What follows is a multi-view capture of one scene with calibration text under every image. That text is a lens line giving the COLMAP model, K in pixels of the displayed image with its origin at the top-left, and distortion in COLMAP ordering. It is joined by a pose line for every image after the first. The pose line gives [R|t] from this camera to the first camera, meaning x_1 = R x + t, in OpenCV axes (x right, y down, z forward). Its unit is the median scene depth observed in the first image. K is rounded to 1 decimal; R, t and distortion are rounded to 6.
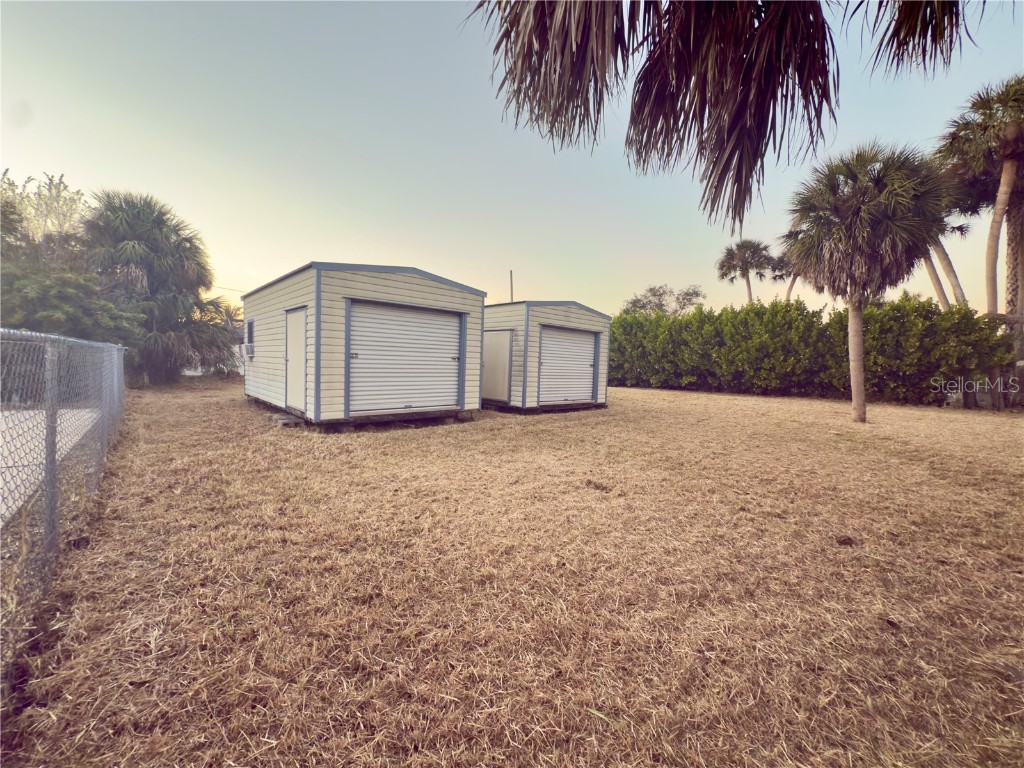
lens RADIAL K [[416.8, 0, 503.9], [0, 416.8, 380.6], [0, 0, 1]] dist [0.002075, -0.000098]
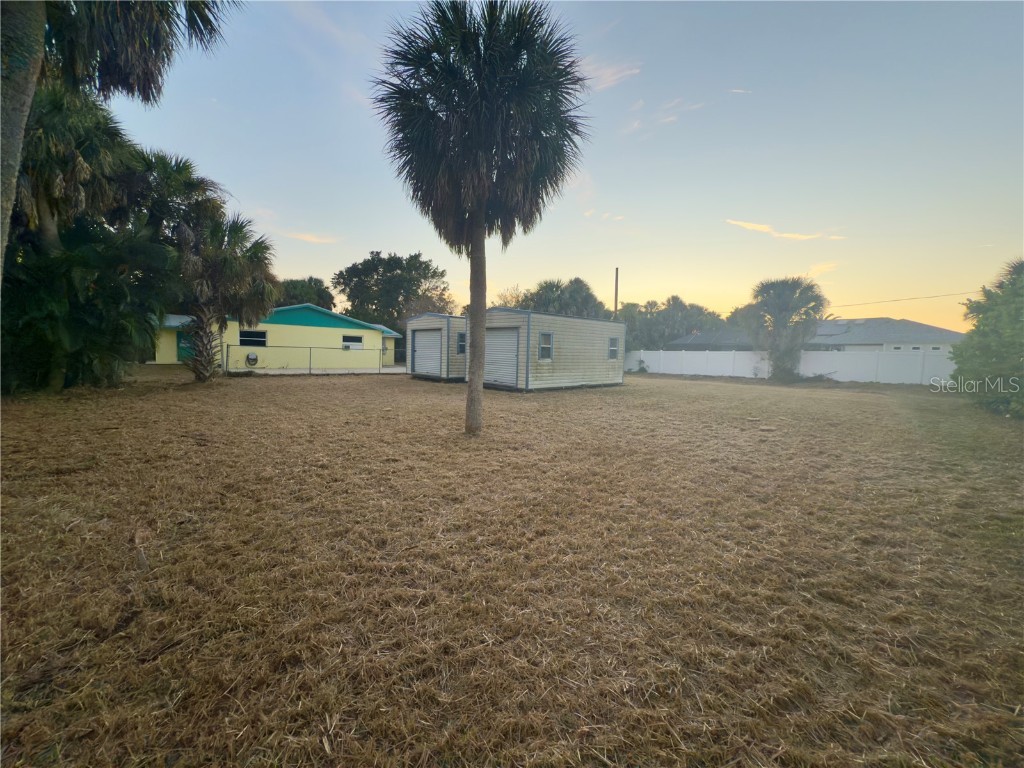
lens RADIAL K [[416.8, 0, 508.4], [0, 416.8, 386.8], [0, 0, 1]] dist [0.002075, -0.000098]
pose [[-0.065744, 0.047566, -0.996702, 1.298251], [-0.073324, 0.995932, 0.052365, -0.004875], [0.995139, 0.076525, -0.061989, 1.055879]]
